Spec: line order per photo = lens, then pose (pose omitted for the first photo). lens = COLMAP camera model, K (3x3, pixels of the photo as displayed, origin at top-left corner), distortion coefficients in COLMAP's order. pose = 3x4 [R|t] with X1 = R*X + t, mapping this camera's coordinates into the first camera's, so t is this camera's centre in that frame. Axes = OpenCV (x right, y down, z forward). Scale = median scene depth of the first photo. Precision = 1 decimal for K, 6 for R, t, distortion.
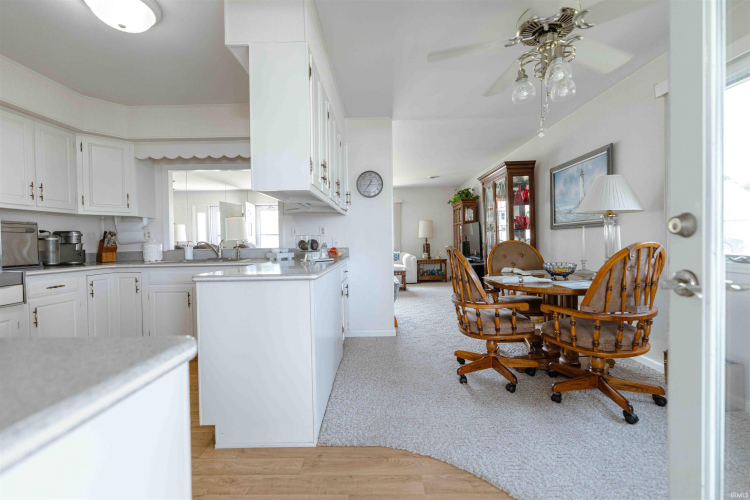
lens RADIAL K [[320.7, 0, 375.6], [0, 320.7, 247.4], [0, 0, 1]] dist [-0.002293, -0.000065]
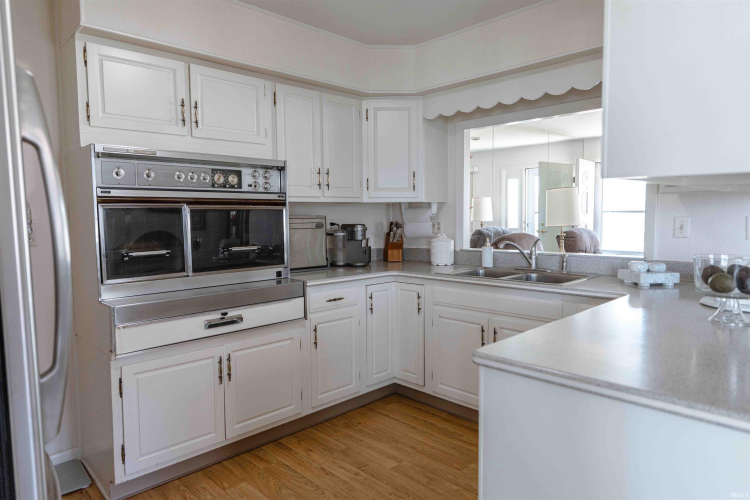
lens RADIAL K [[470.8, 0, 369.8], [0, 470.8, 248.6], [0, 0, 1]] dist [0.001326, -0.003670]
pose [[0.699491, 0.058248, -0.712263, -0.081224], [-0.014130, 0.997605, 0.067706, -0.063804], [0.714501, -0.037295, 0.698639, 0.183743]]
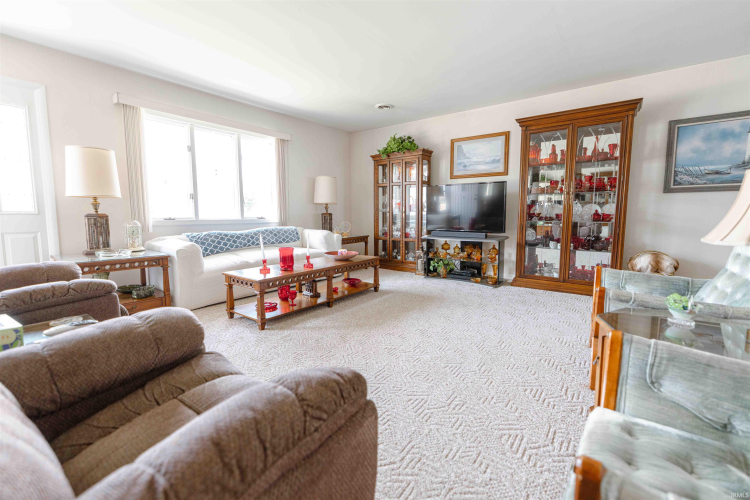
lens RADIAL K [[320.7, 0, 371.5], [0, 320.7, 249.5], [0, 0, 1]] dist [-0.002293, -0.000065]
pose [[0.592106, -0.070795, 0.802745, -0.778666], [0.007692, 0.996585, 0.082216, 0.025203], [-0.805824, -0.042506, 0.590628, 1.372947]]
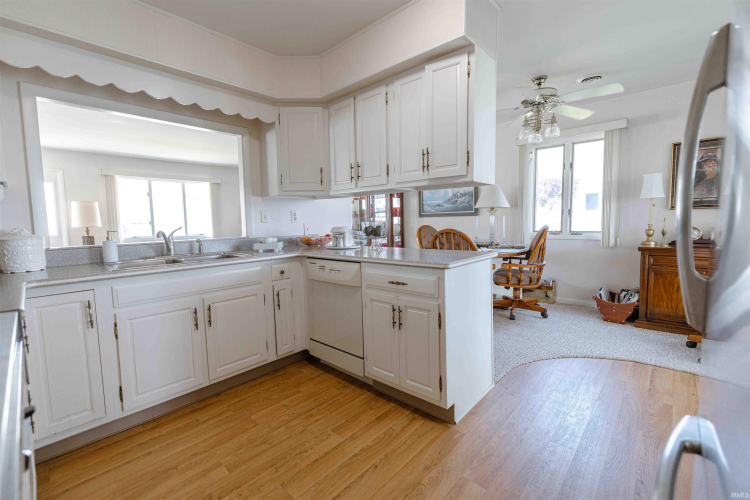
lens RADIAL K [[320.7, 0, 378.8], [0, 320.7, 246.5], [0, 0, 1]] dist [-0.002293, -0.000065]
pose [[0.665780, -0.057000, 0.743968, -0.740386], [0.022512, 0.998158, 0.056329, -0.013571], [-0.745809, -0.020754, 0.665837, 0.252497]]
